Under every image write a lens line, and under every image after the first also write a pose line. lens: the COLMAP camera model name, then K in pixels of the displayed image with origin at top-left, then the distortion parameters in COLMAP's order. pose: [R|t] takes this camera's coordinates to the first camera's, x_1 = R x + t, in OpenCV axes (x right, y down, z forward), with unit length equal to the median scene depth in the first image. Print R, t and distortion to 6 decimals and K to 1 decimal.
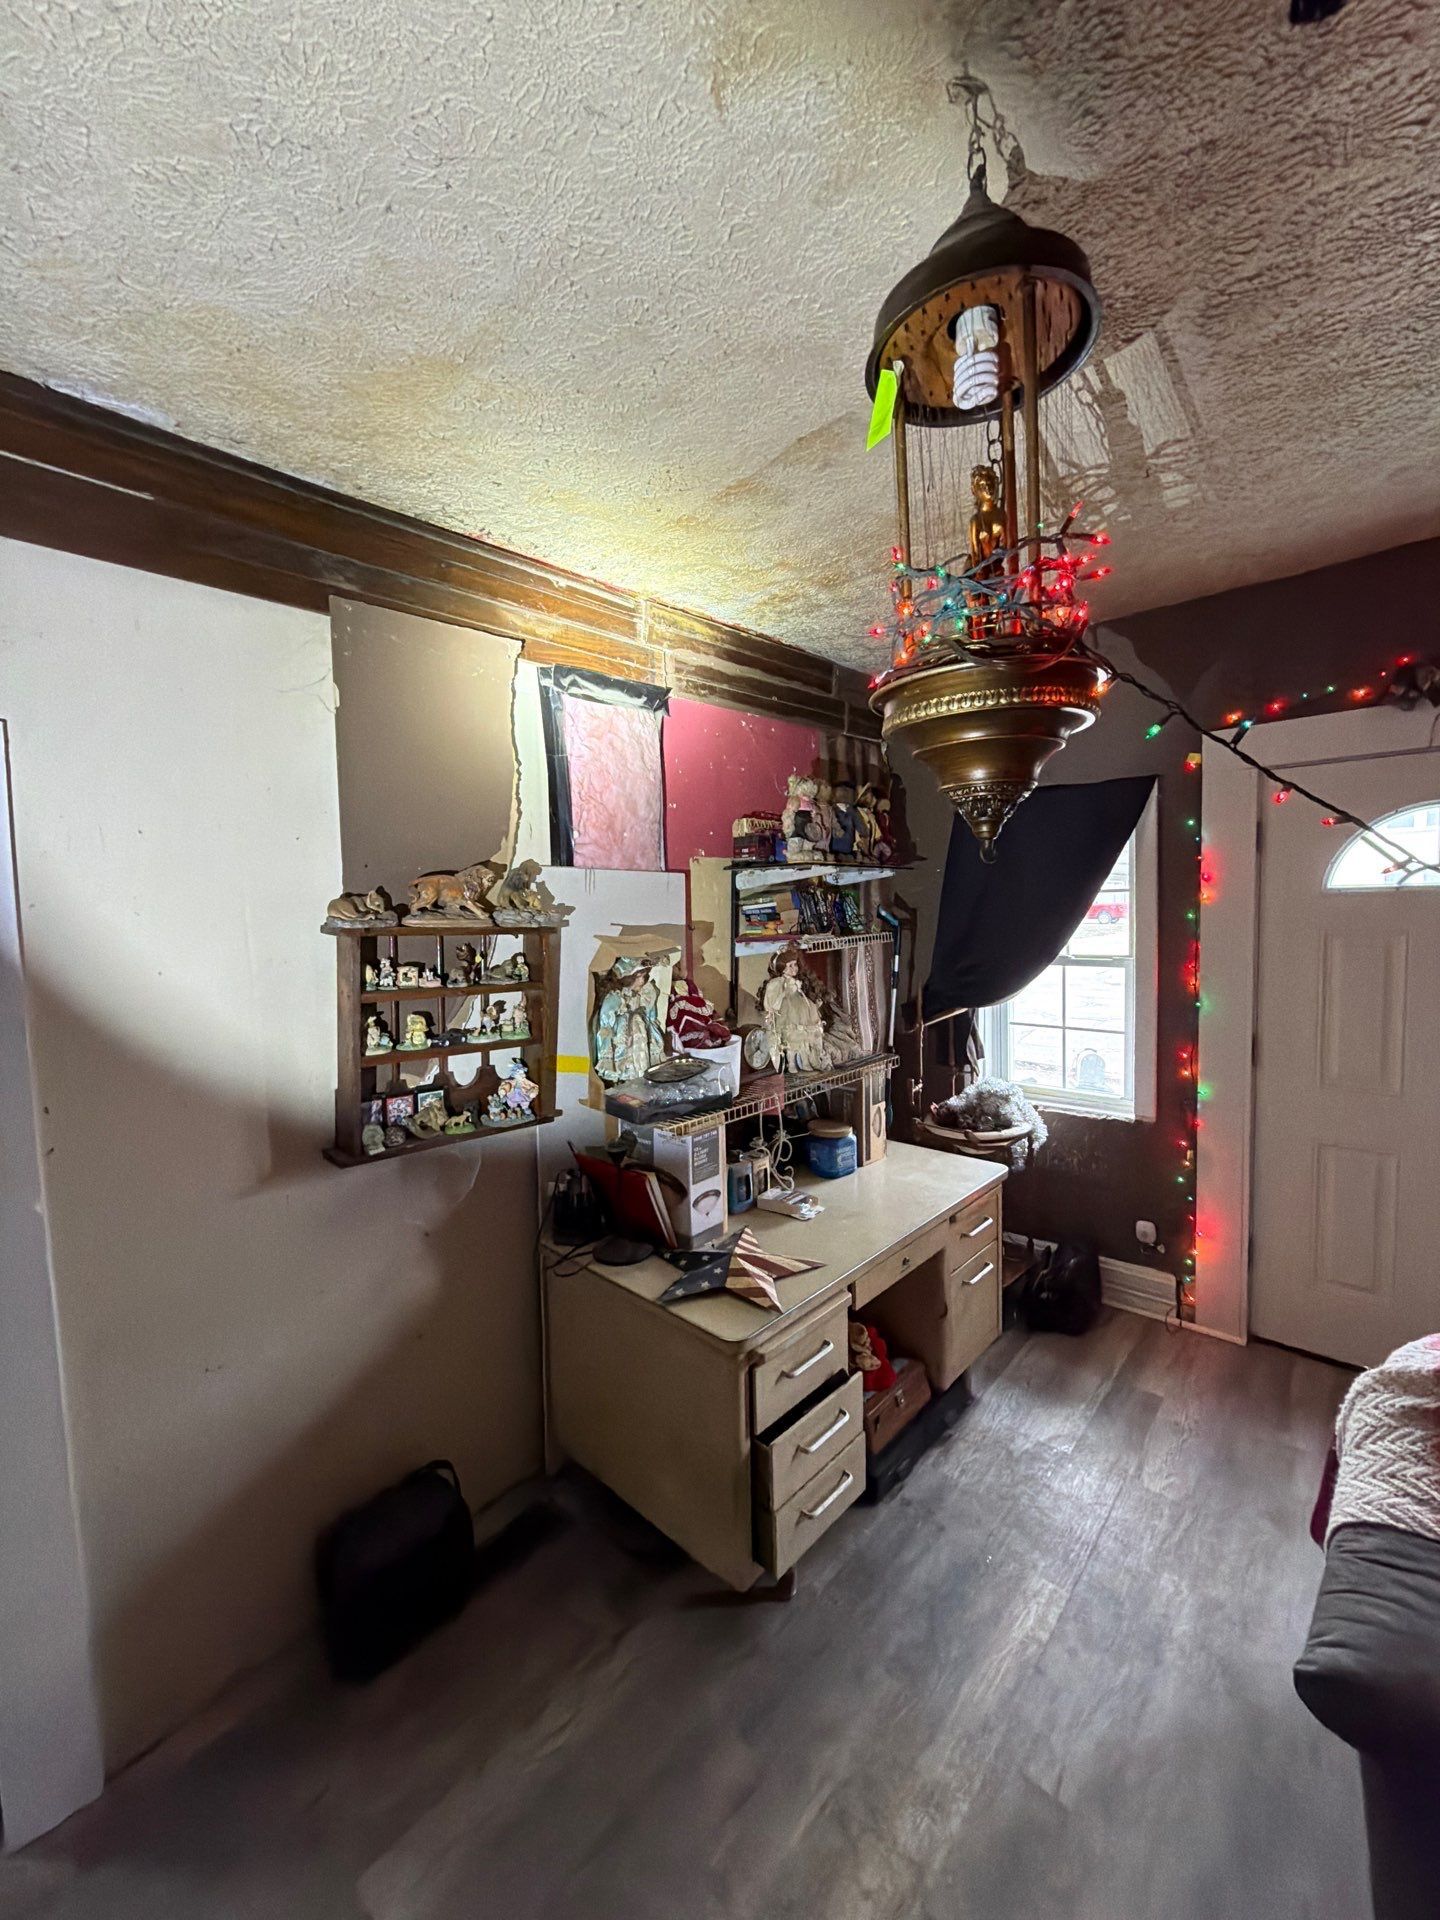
lens RADIAL K [[750.3, 0, 723.2], [0, 750.3, 964.9], [0, 0, 1]] dist [-0.007891, 0.000604]
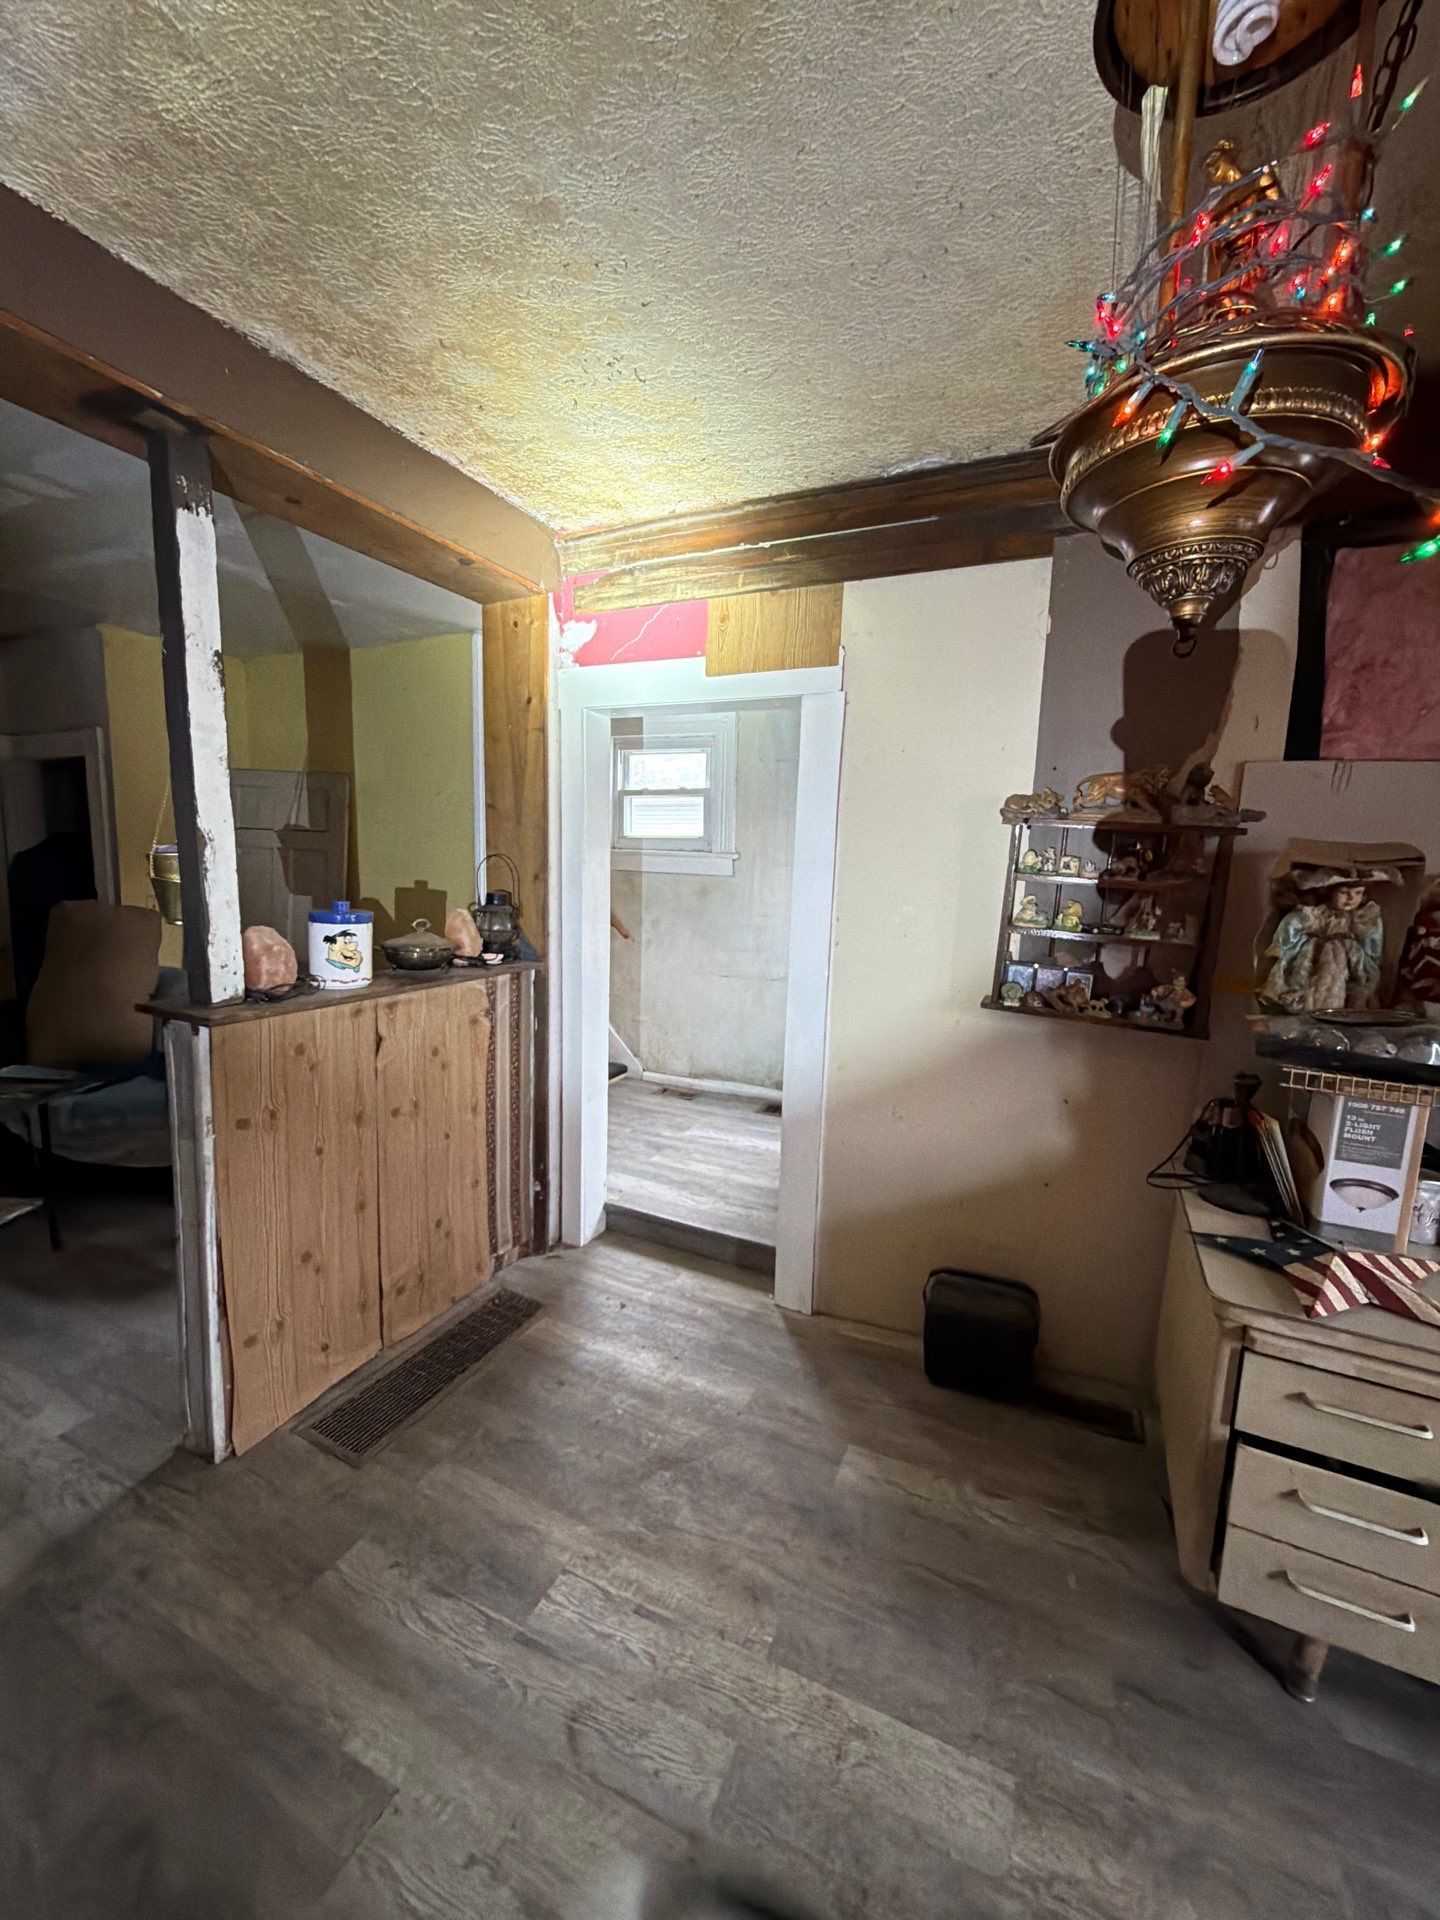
lens RADIAL K [[750.3, 0, 723.2], [0, 750.3, 964.9], [0, 0, 1]] dist [-0.007891, 0.000604]
pose [[0.307405, 0.168416, -0.936557, 0.501352], [-0.114386, 0.983617, 0.139333, 0.065072], [0.944679, 0.064298, 0.321633, 0.147649]]
